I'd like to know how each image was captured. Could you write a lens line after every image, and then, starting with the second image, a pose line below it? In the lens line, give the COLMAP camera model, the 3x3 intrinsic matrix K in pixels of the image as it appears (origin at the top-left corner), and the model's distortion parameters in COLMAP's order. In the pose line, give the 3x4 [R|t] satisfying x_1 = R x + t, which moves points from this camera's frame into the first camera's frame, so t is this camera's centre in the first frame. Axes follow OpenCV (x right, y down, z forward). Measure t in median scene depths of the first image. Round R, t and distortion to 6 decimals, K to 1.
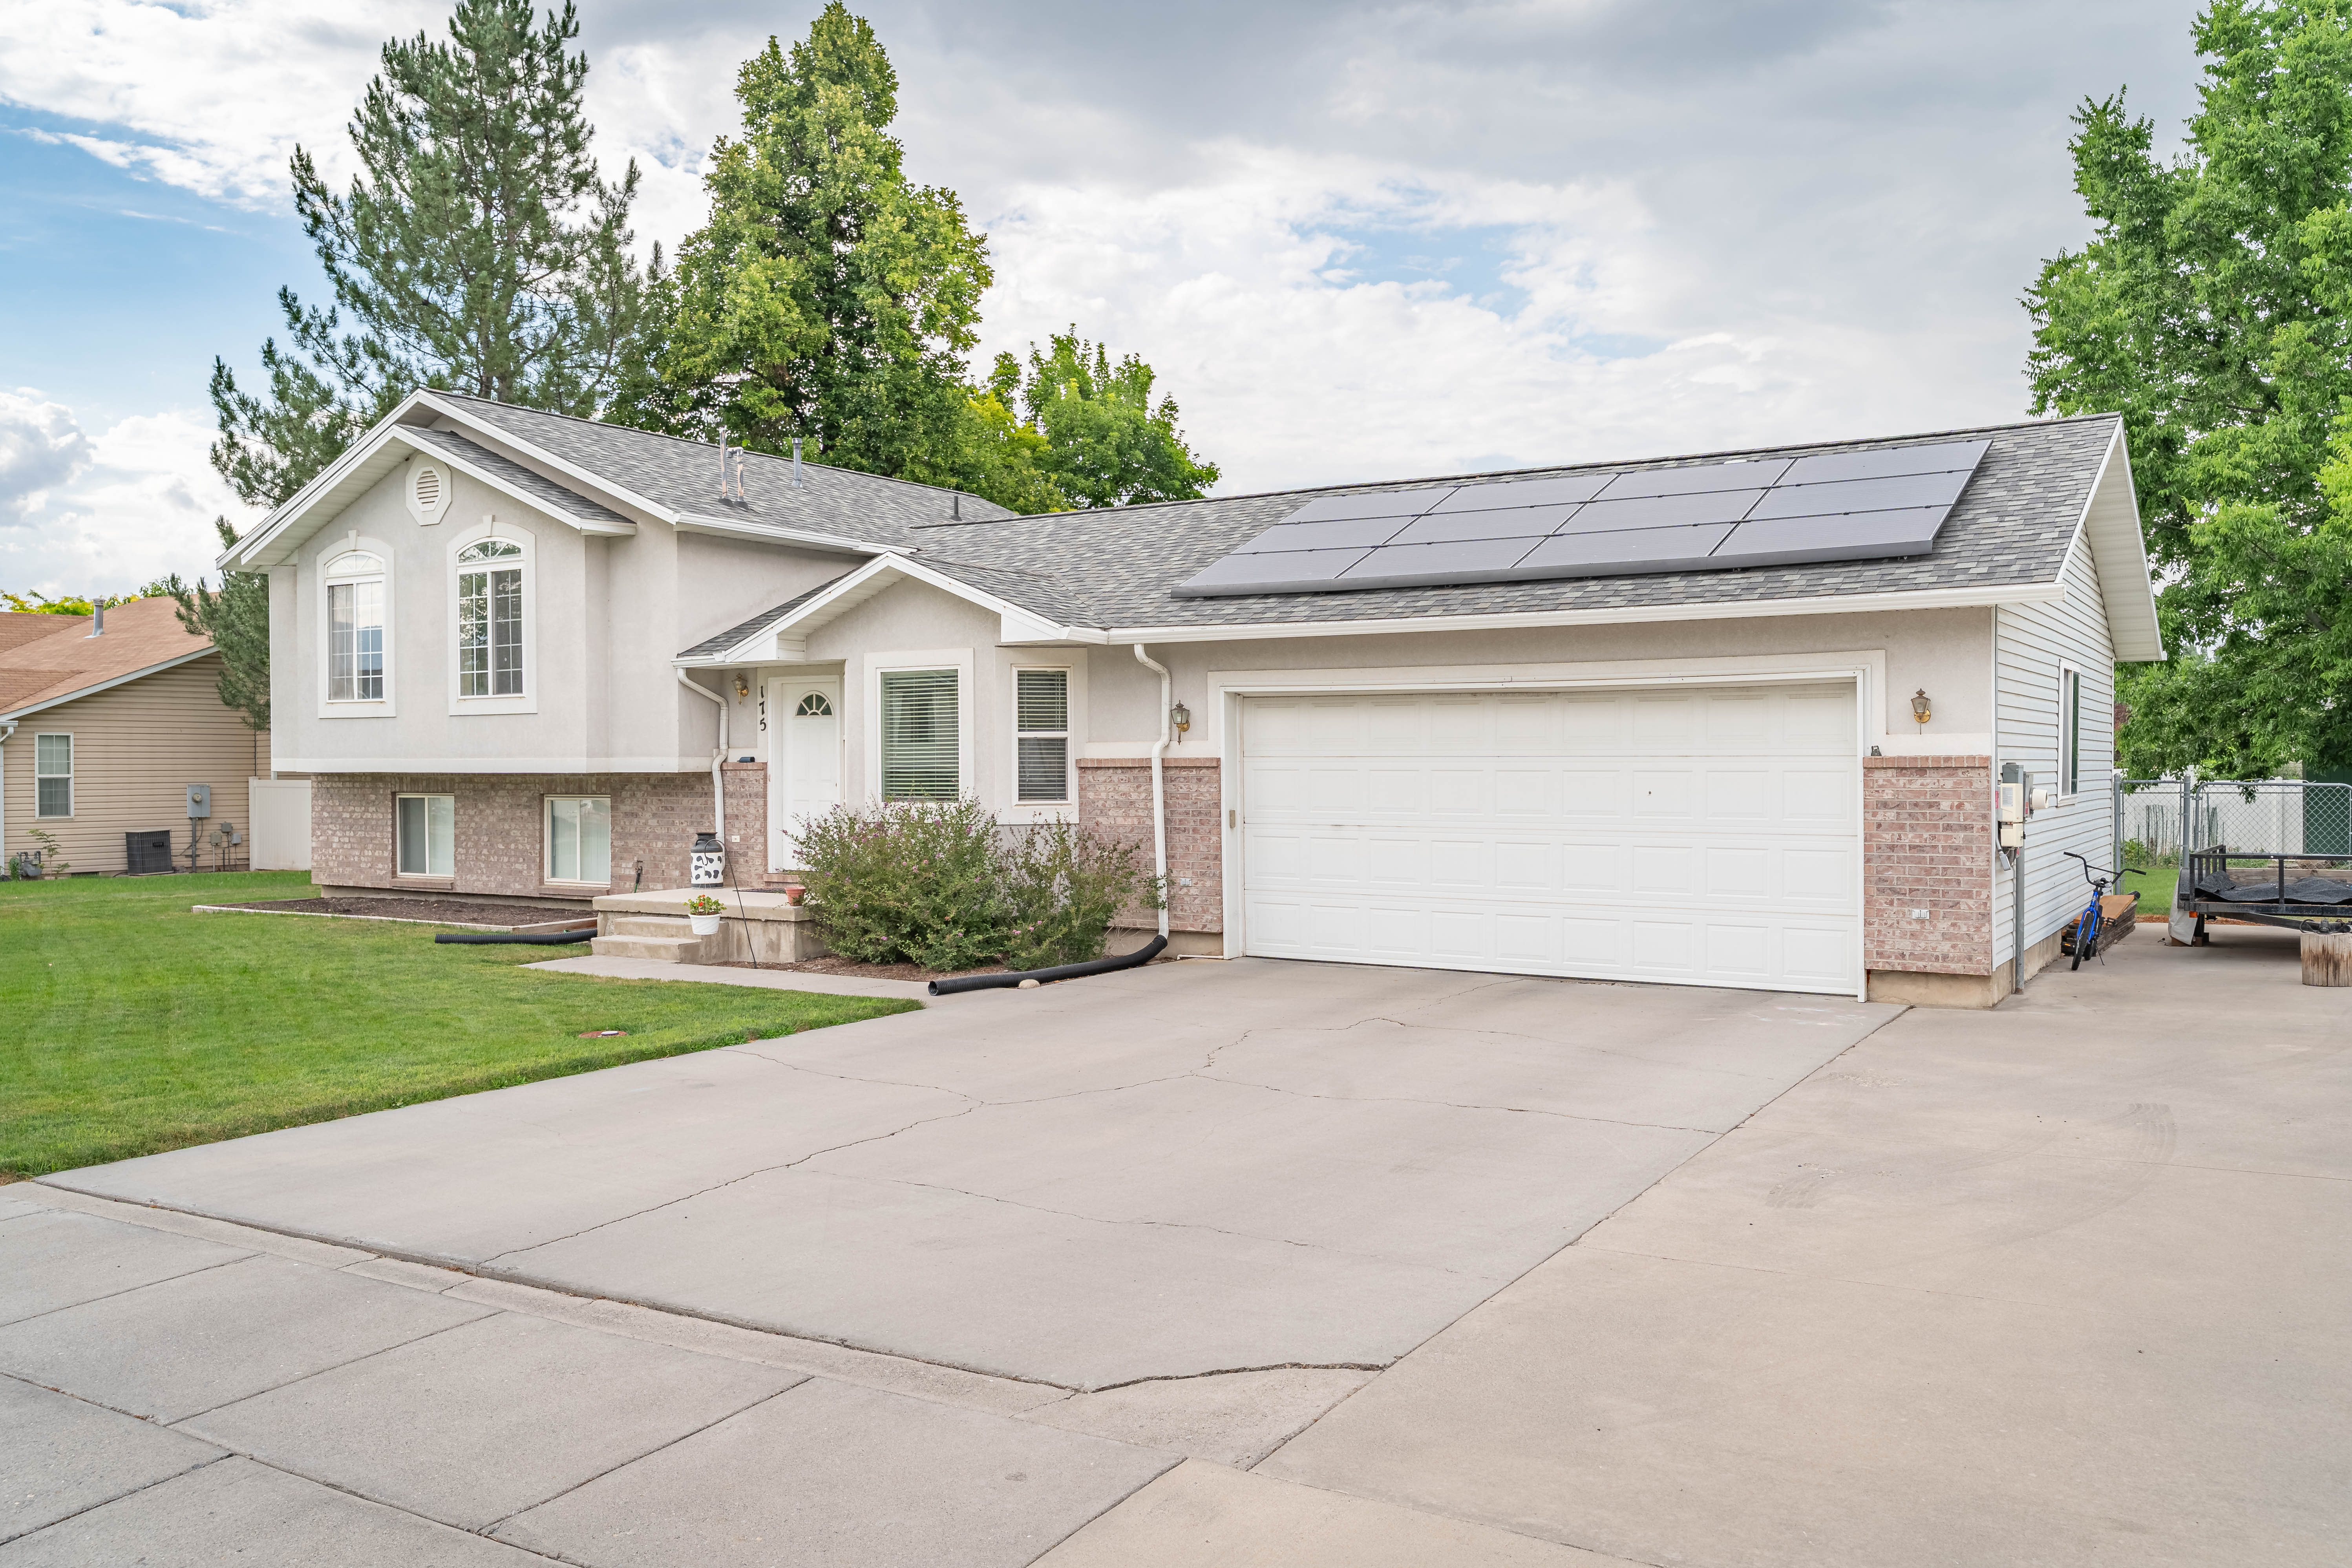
lens RADIAL K [[1842.8, 0, 1179.3], [0, 1842.8, 781.0], [0, 0, 1]] dist [0.015753, 0.003751]
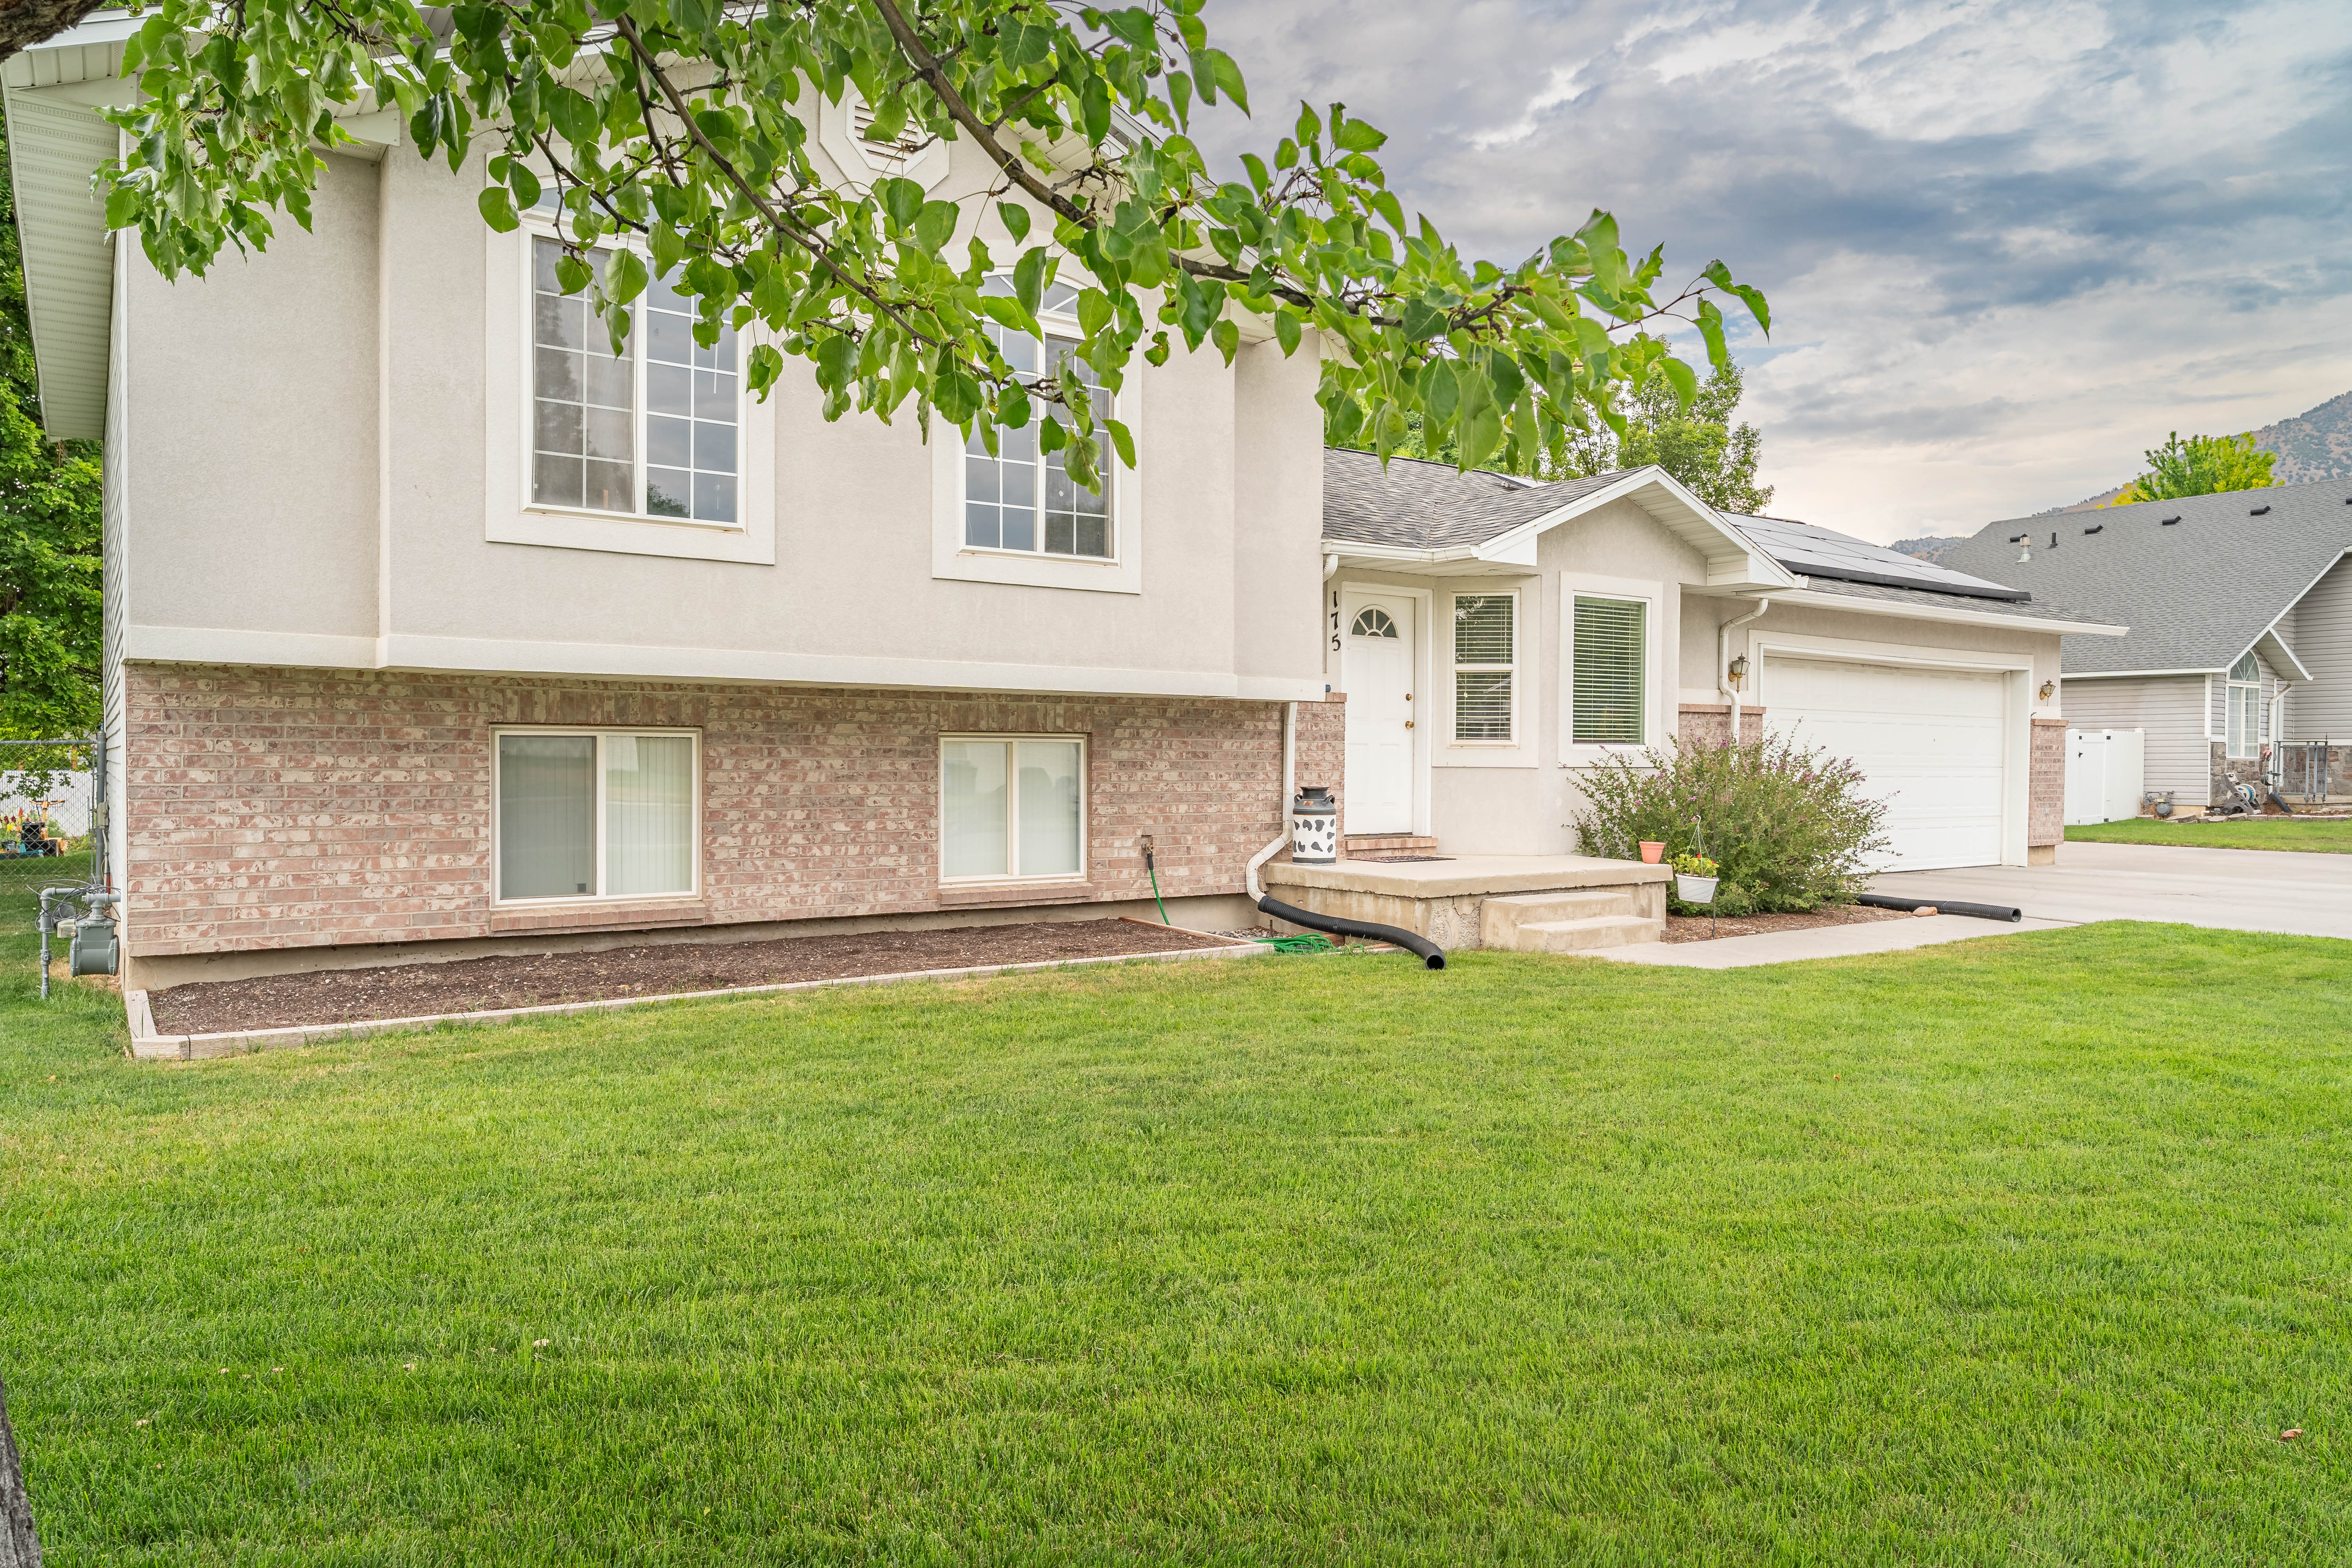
lens RADIAL K [[1515.6, 0, 1178.4], [0, 1515.6, 782.0], [0, 0, 1]] dist [-0.010307, -0.000969]
pose [[0.380382, -0.009098, 0.924785, -0.796221], [0.001897, 0.999957, 0.009057, 0.019962], [-0.924828, -0.001691, 0.380383, 0.797630]]
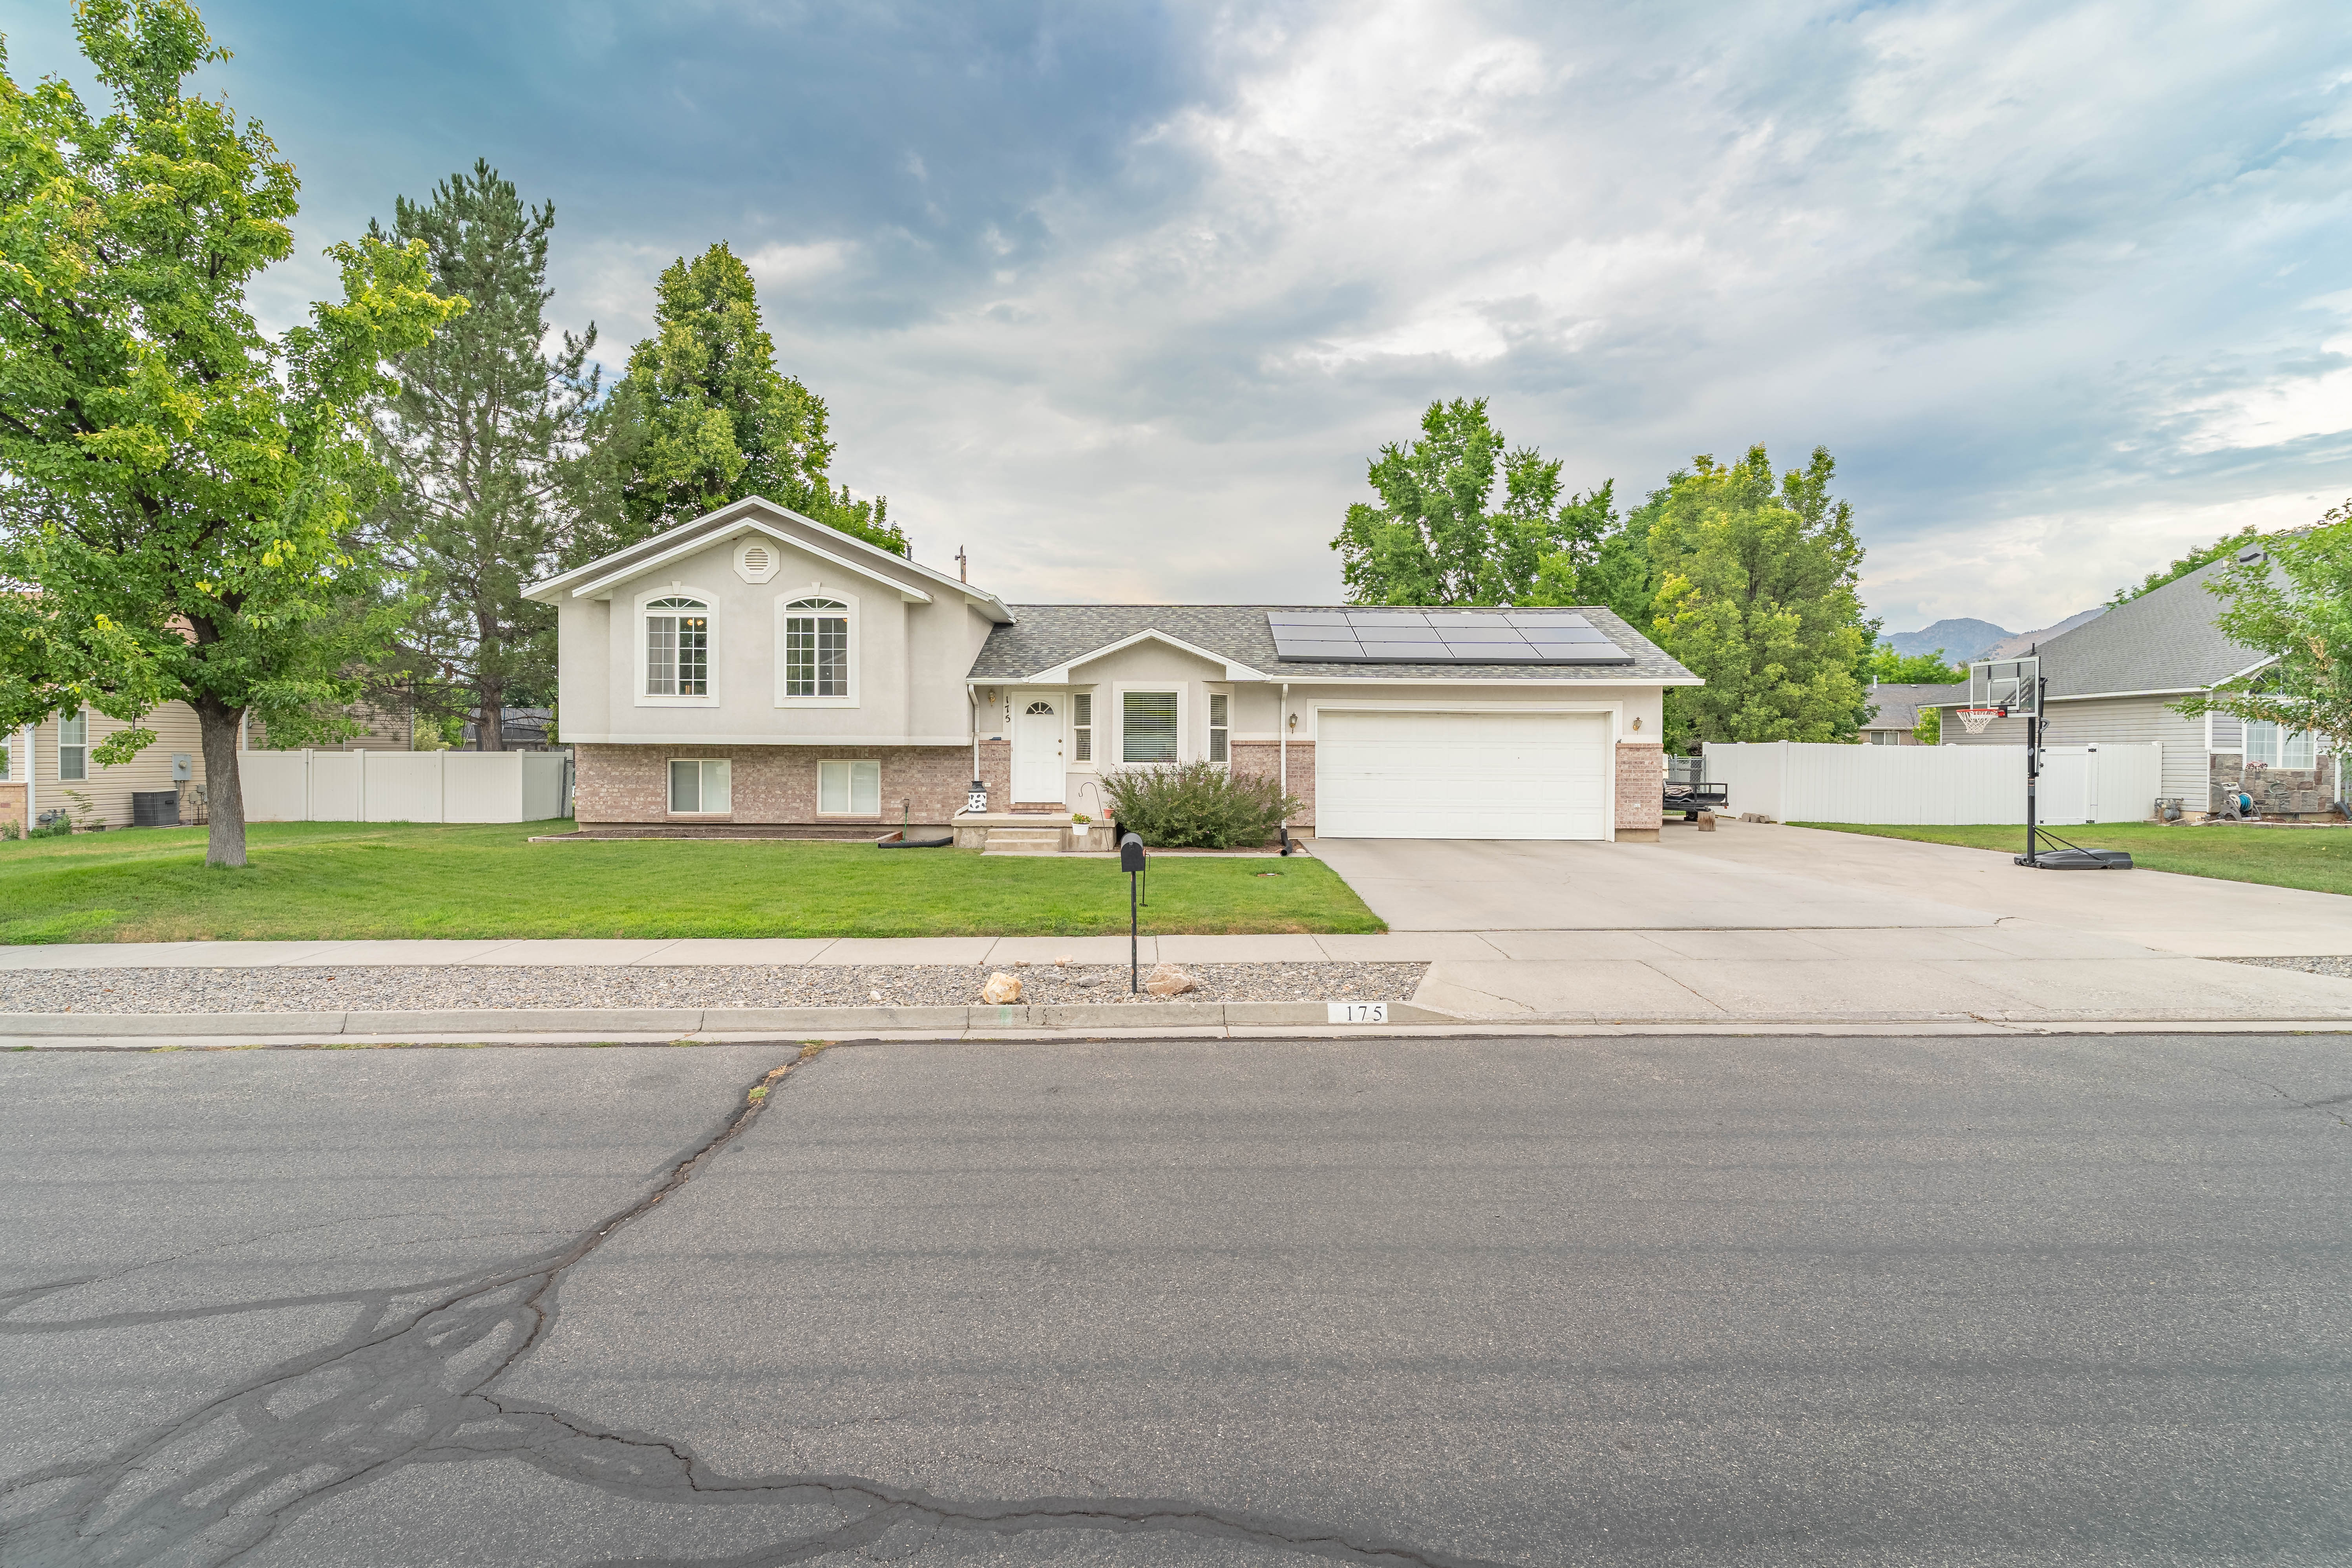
lens RADIAL K [[1153.7, 0, 1165.9], [0, 1153.7, 776.6], [0, 0, 1]] dist [0.004798, -0.000252]
pose [[0.848314, -0.001410, 0.529492, -0.653165], [-0.003187, 0.999965, 0.007769, 0.014576], [-0.529484, -0.008278, 0.848280, -0.001444]]
